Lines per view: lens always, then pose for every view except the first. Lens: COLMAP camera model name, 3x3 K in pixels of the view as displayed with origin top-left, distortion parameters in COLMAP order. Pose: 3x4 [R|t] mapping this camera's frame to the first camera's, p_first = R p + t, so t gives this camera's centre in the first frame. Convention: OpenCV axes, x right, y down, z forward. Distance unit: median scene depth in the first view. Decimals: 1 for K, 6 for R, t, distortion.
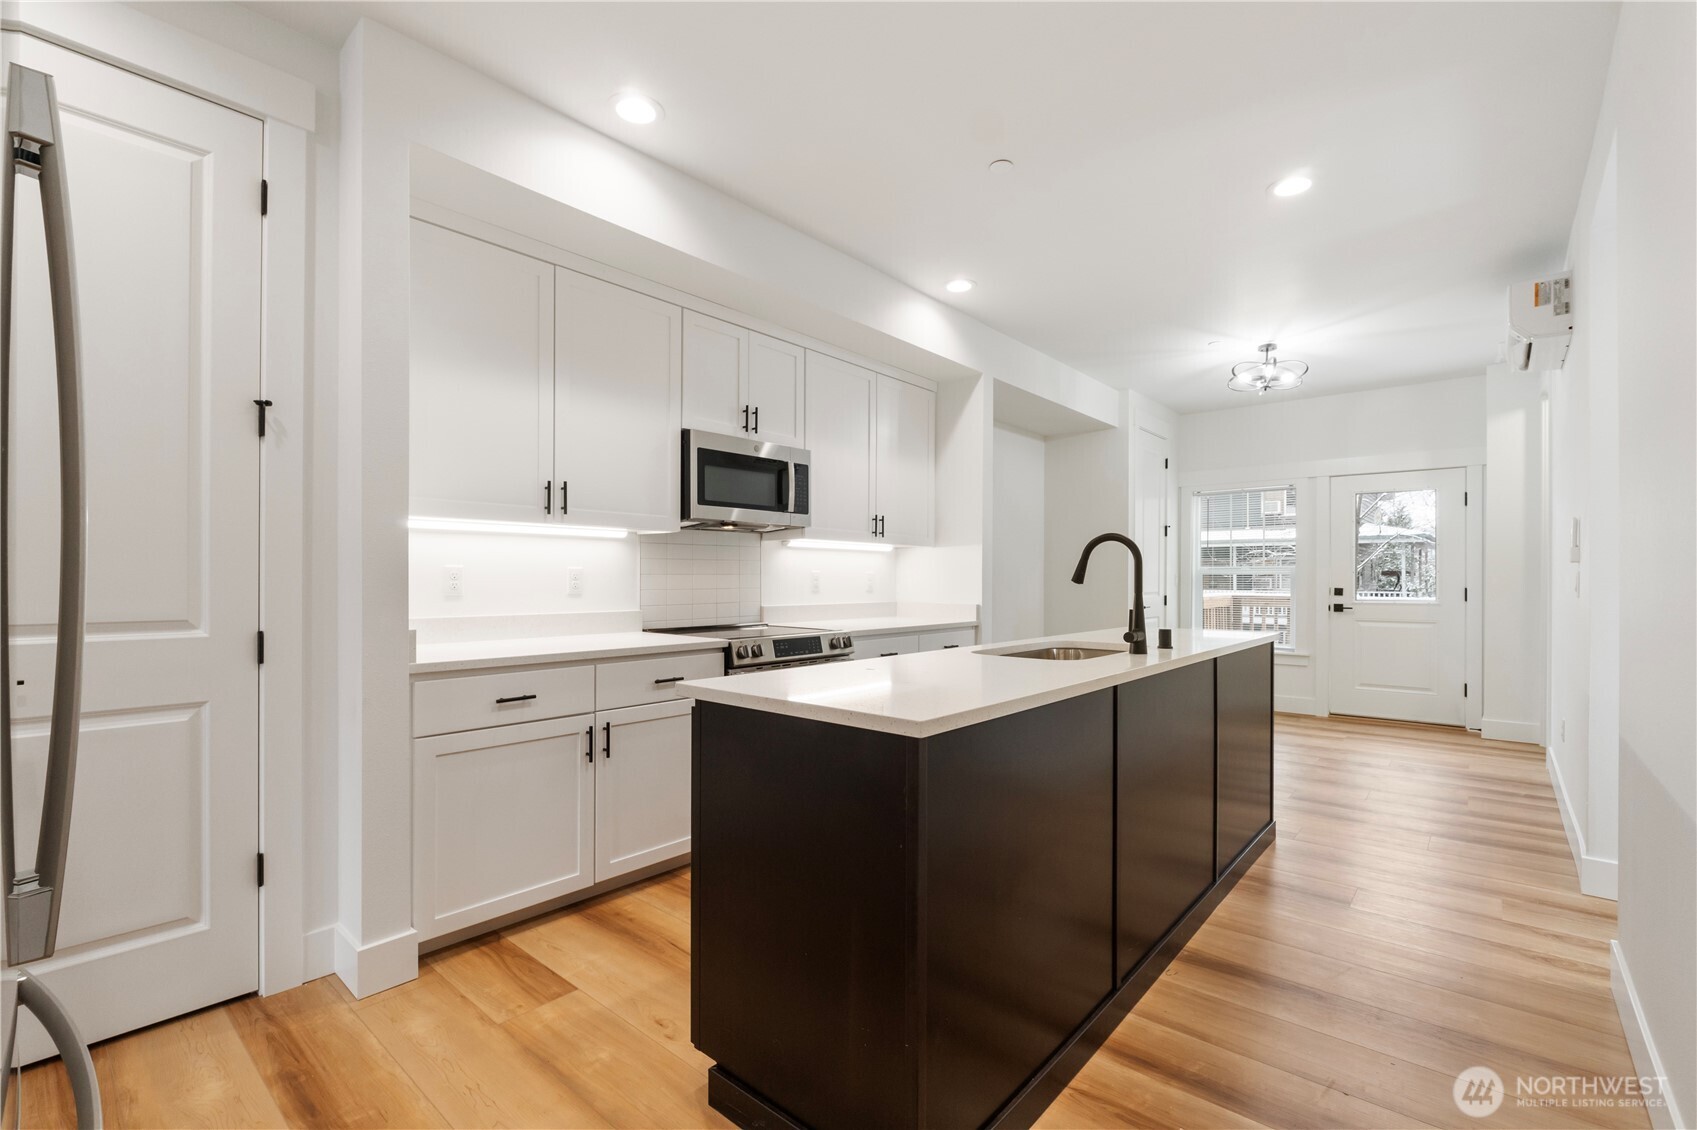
lens RADIAL K [[755.0, 0, 854.9], [0, 755.0, 577.6], [0, 0, 1]] dist [-0.002545, -0.000559]
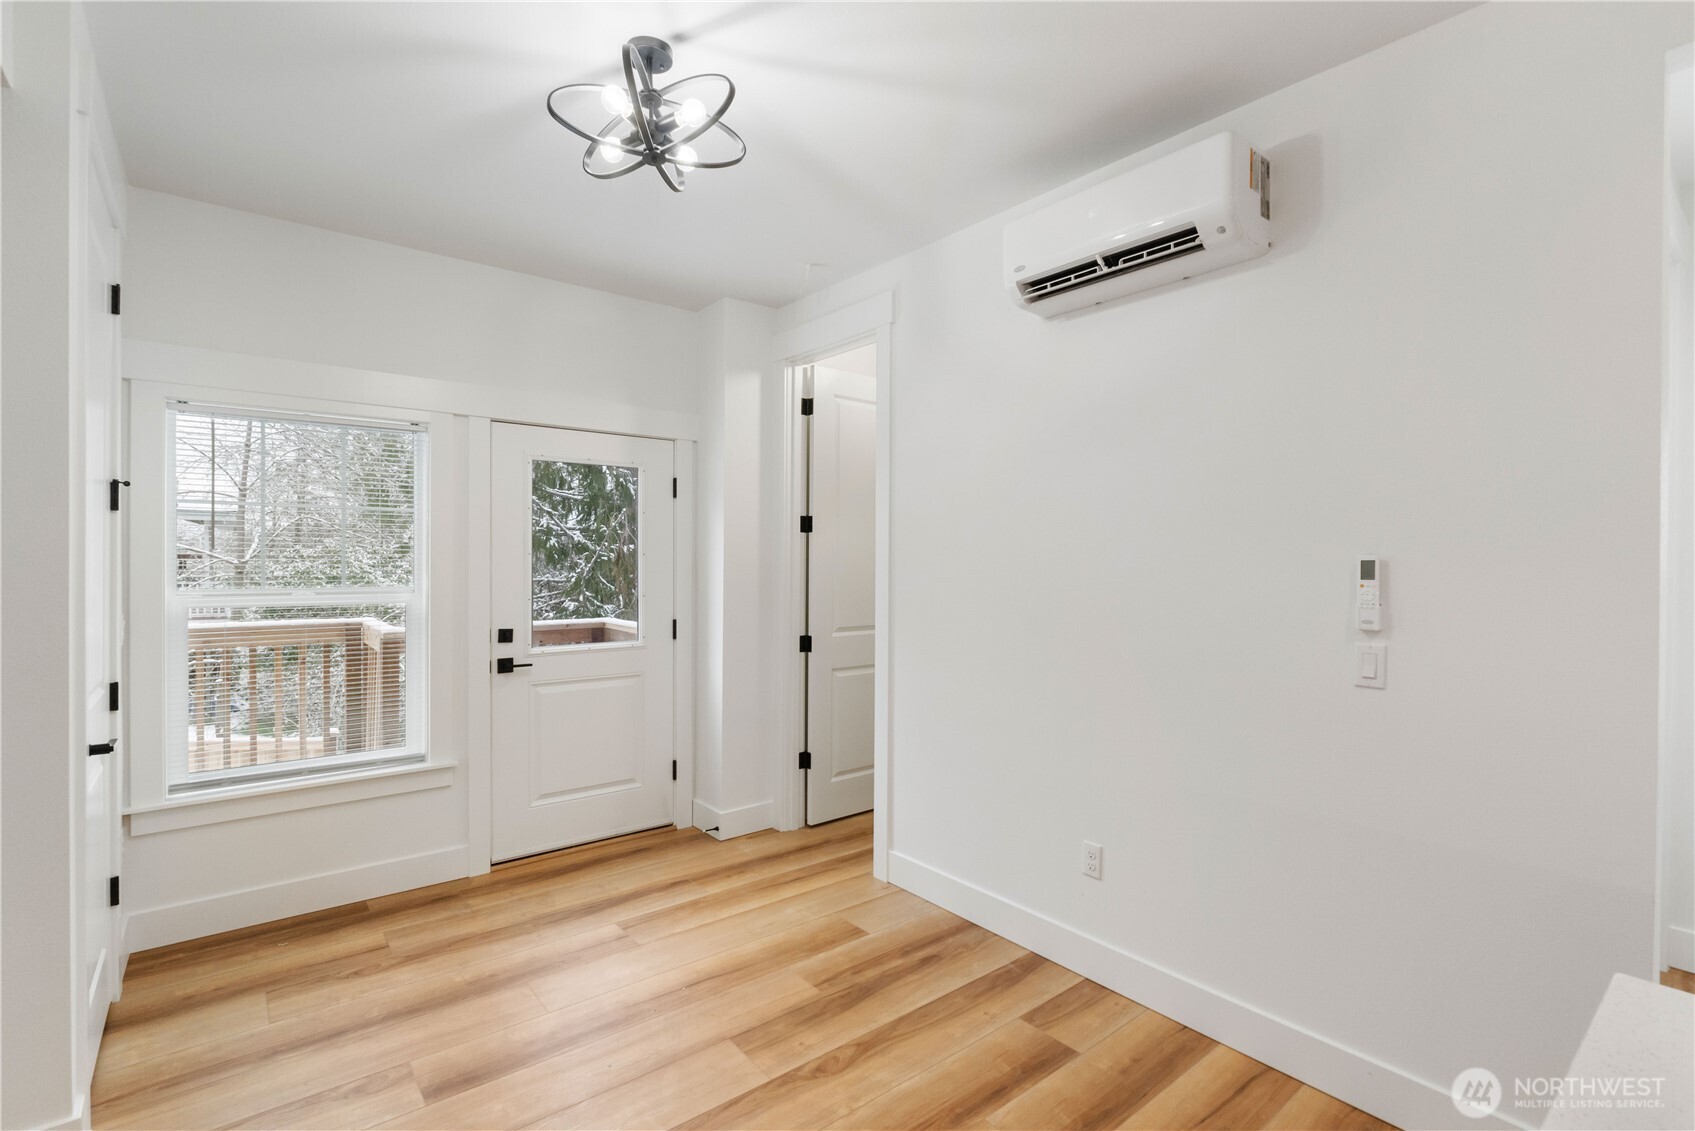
lens RADIAL K [[781.3, 0, 847.5], [0, 781.3, 565.5], [0, 0, 1]] dist [-0.010129, -0.000554]
pose [[0.183257, -0.006303, 0.983045, 0.239859], [-0.006286, 0.999951, 0.007583, -0.066008], [-0.983045, -0.007569, 0.183208, 1.154333]]
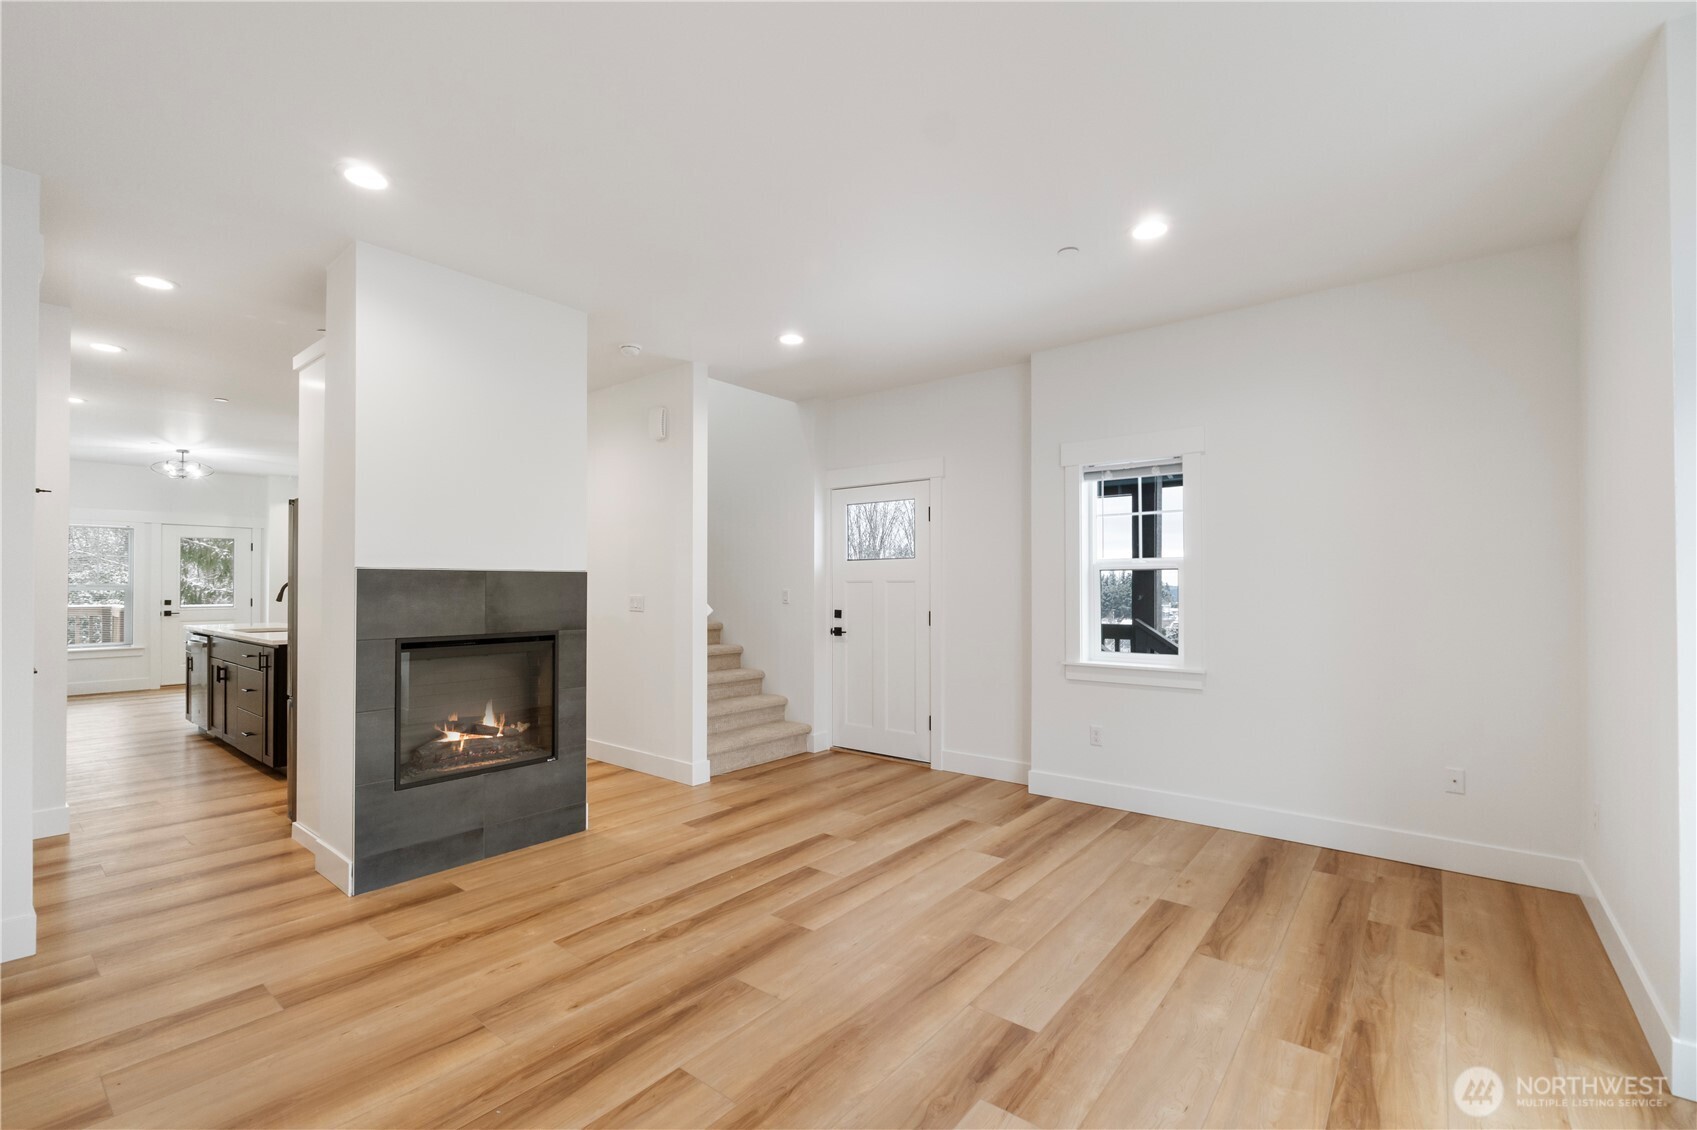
lens RADIAL K [[730.6, 0, 840.7], [0, 730.6, 576.4], [0, 0, 1]] dist [-0.009114, -0.000144]
pose [[-0.025952, 0.010290, 0.999610, -1.427569], [-0.002093, 0.999944, -0.010348, -0.036364], [-0.999661, -0.002361, -0.025929, -0.492320]]
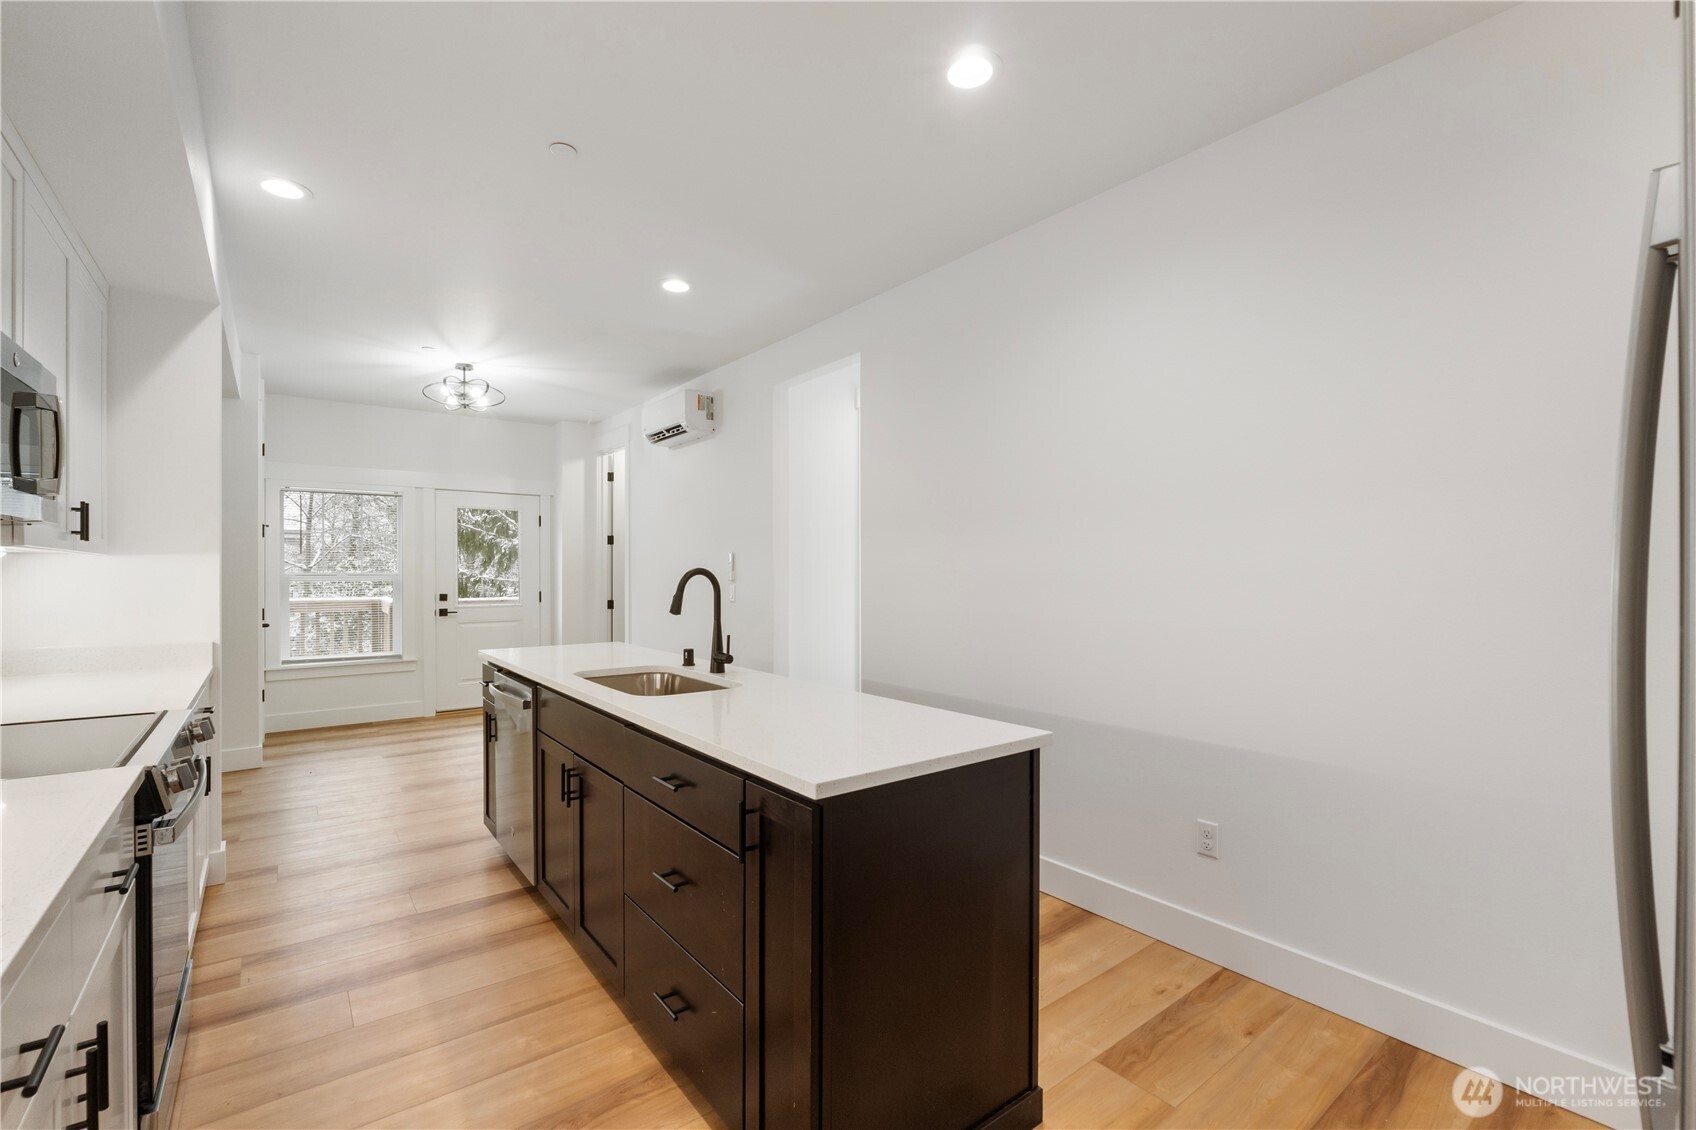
lens RADIAL K [[730.1, 0, 840.2], [0, 730.1, 576.4], [0, 0, 1]] dist [-0.009114, -0.000144]
pose [[0.209436, -0.007512, 0.977793, -0.452579], [-0.003036, 0.999961, 0.008333, -0.037952], [-0.977818, -0.004713, 0.209405, 0.400402]]
